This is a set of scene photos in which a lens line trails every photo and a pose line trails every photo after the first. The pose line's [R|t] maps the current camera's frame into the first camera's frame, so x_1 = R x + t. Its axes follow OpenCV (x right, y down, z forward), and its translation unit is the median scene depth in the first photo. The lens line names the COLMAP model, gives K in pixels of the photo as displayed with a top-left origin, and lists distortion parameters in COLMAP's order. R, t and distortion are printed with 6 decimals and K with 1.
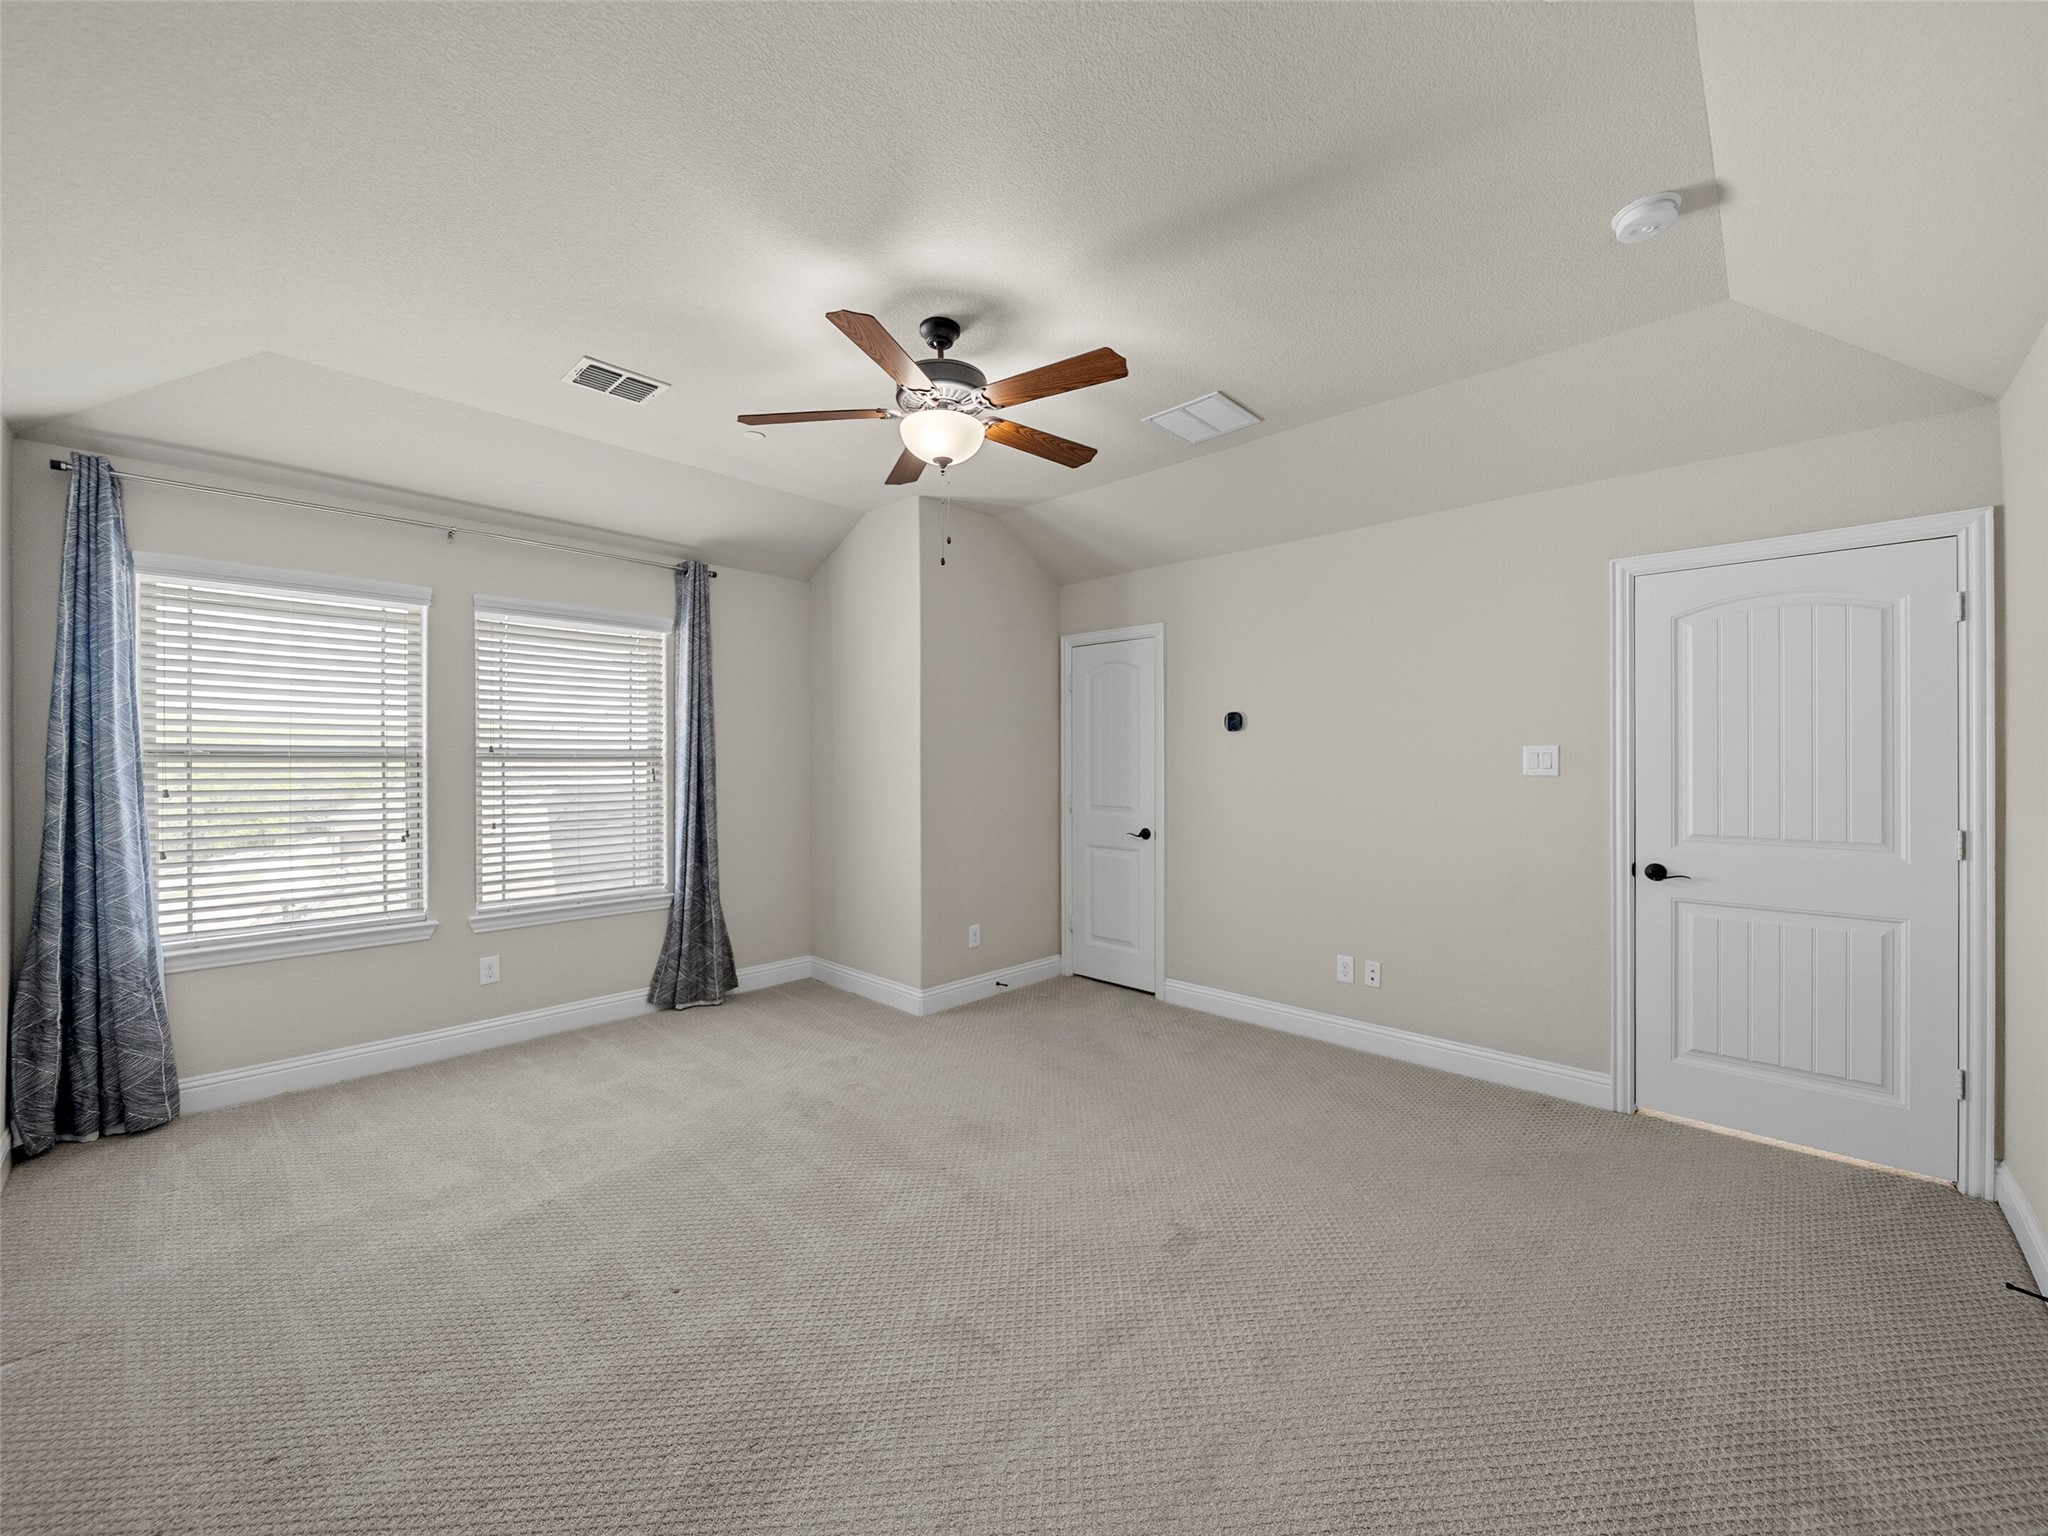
lens RADIAL K [[802.7, 0, 1022.9], [0, 802.7, 756.4], [0, 0, 1]] dist [-0.000723, -0.010302]
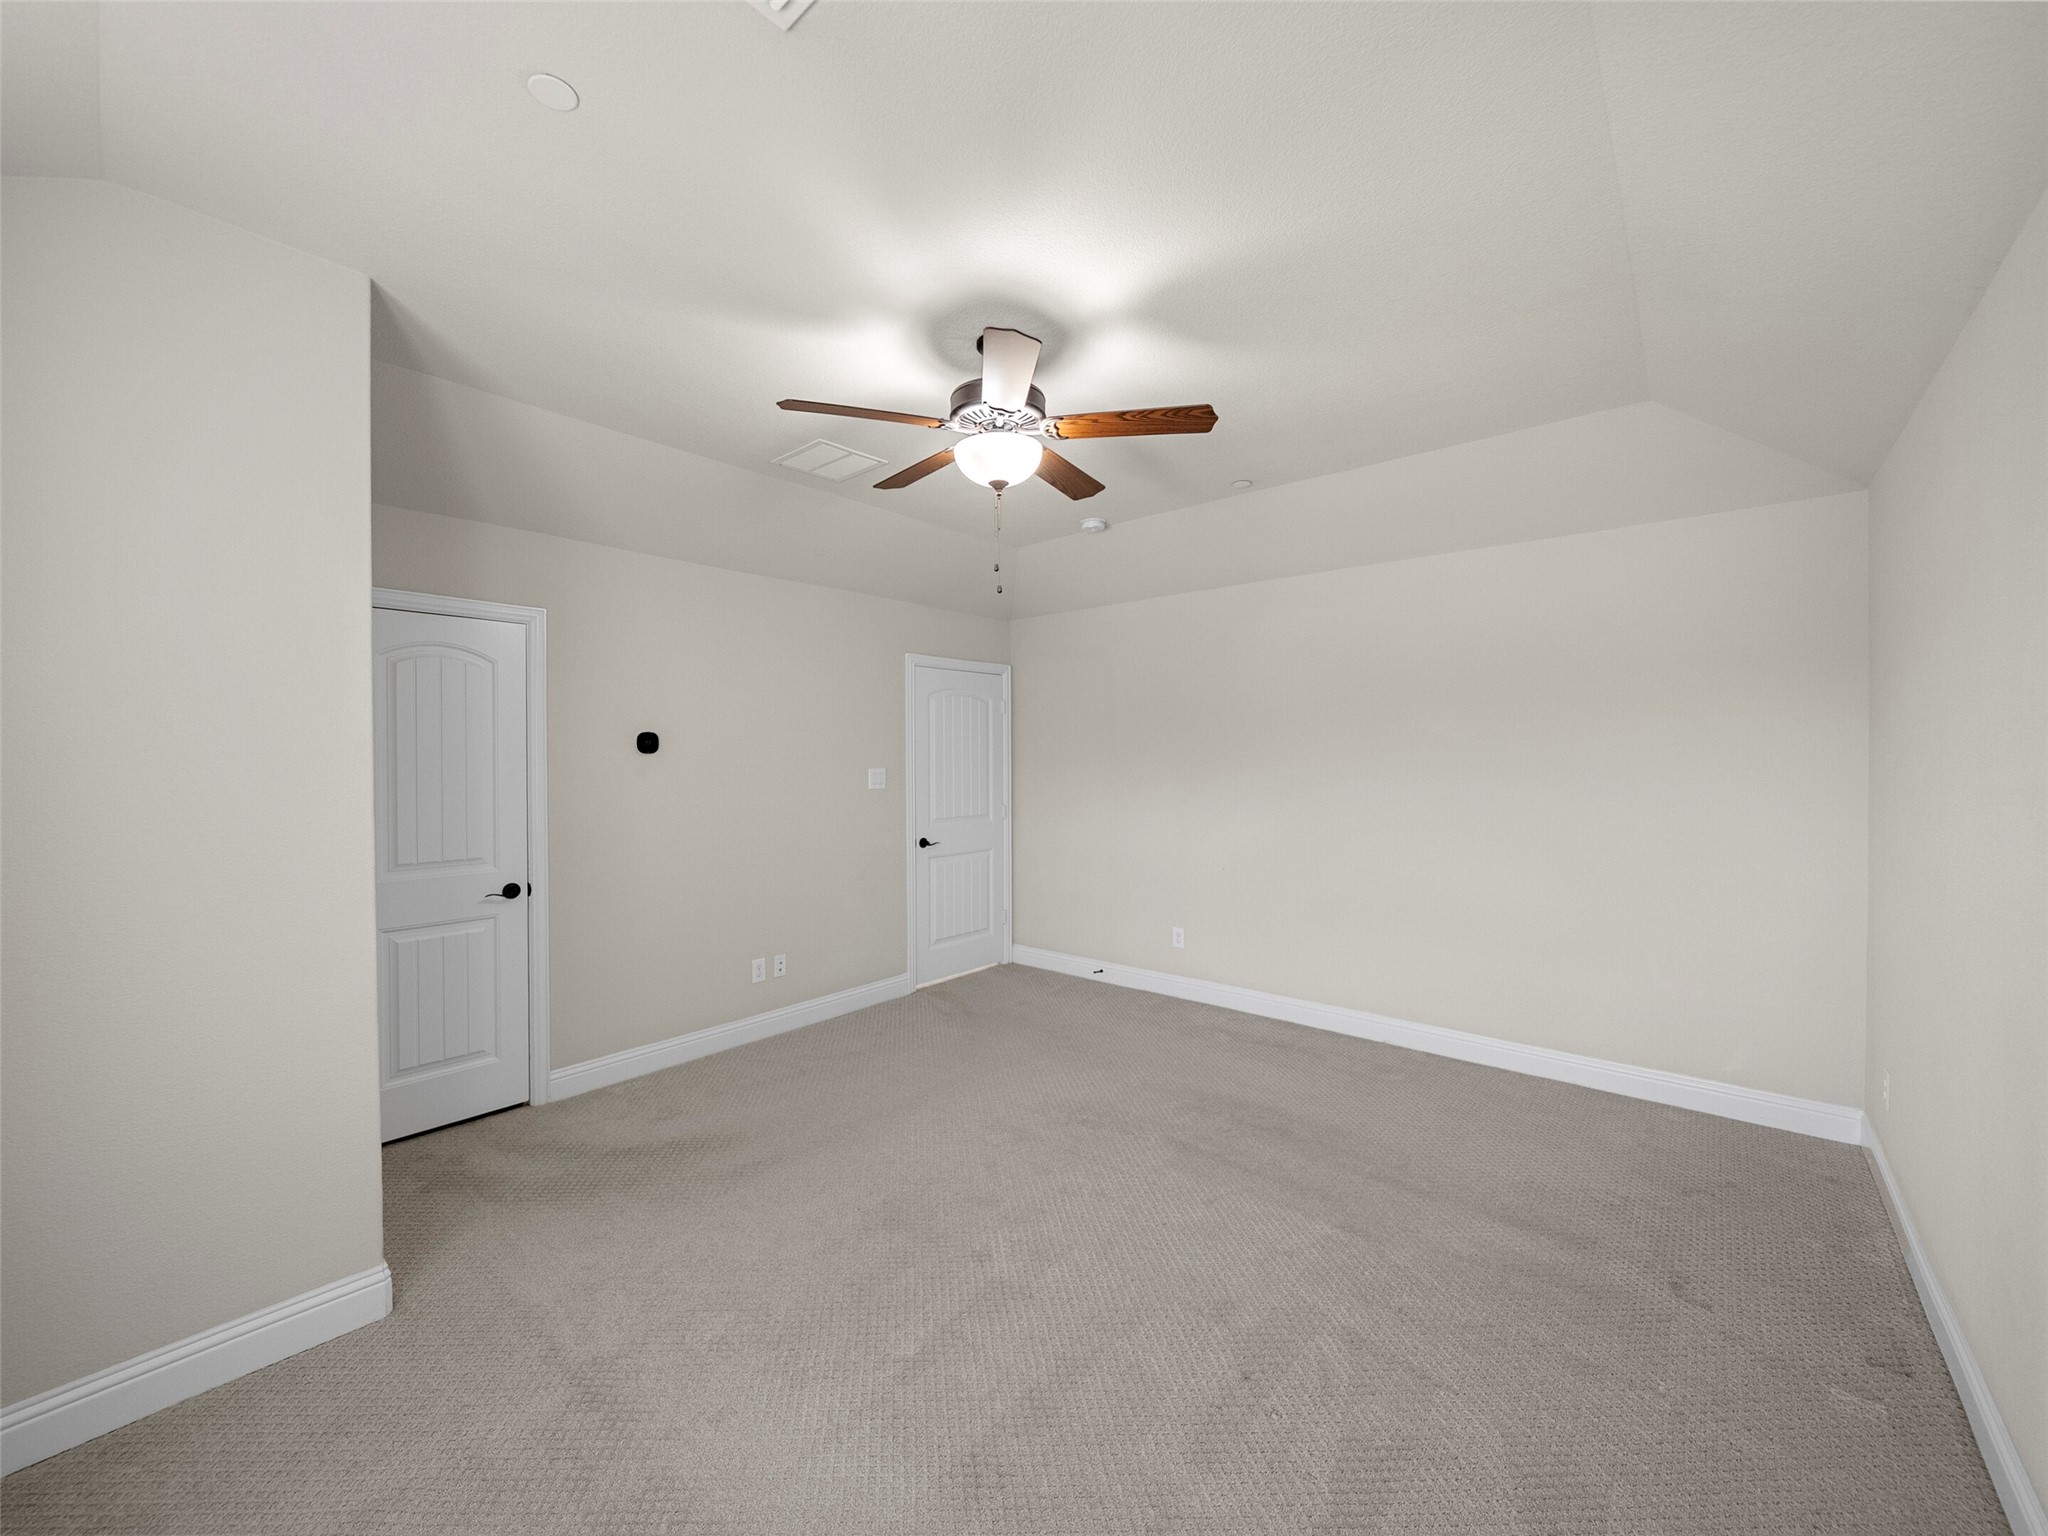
lens RADIAL K [[813.8, 0, 1034.6], [0, 813.8, 780.3], [0, 0, 1]] dist [-0.000932, -0.000259]
pose [[-0.075960, -0.023429, 0.996836, -0.761238], [0.006214, 0.999693, 0.023970, -0.022863], [-0.997092, 0.008015, -0.075791, 0.719765]]
